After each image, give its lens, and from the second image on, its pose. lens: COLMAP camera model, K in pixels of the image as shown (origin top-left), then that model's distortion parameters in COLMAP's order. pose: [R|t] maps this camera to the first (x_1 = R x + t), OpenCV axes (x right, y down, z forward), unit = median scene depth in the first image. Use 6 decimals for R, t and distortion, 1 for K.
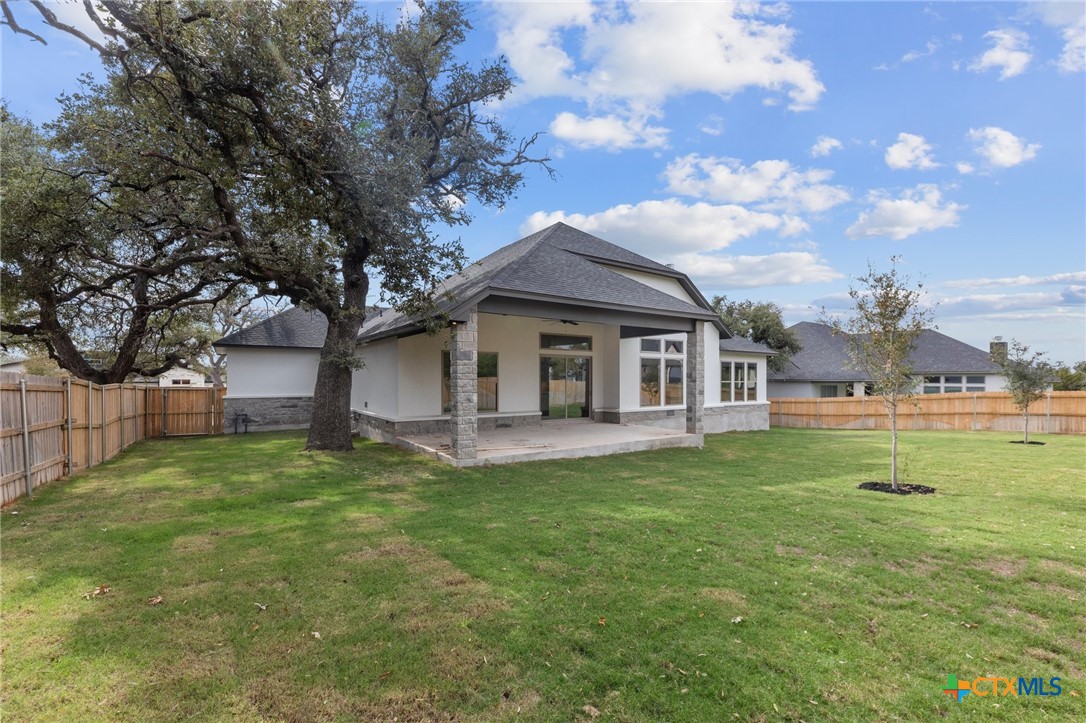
lens RADIAL K [[471.4, 0, 543.0], [0, 471.4, 361.5], [0, 0, 1]] dist [0.001328, 0.000136]
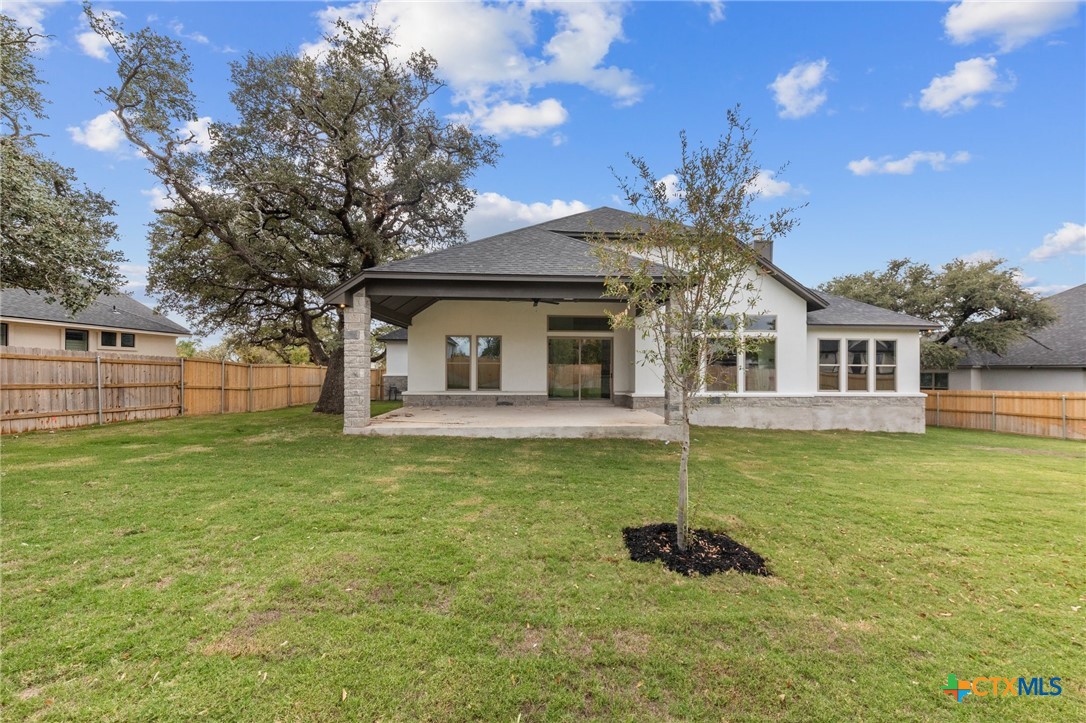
lens RADIAL K [[376.2, 0, 543.0], [0, 376.2, 361.5], [0, 0, 1]] dist [0.000722, -0.000182]
pose [[0.844079, -0.008123, -0.536157, 0.406885], [0.016722, 0.999798, 0.011178, 0.027897], [0.535958, -0.018401, 0.844044, 0.283958]]
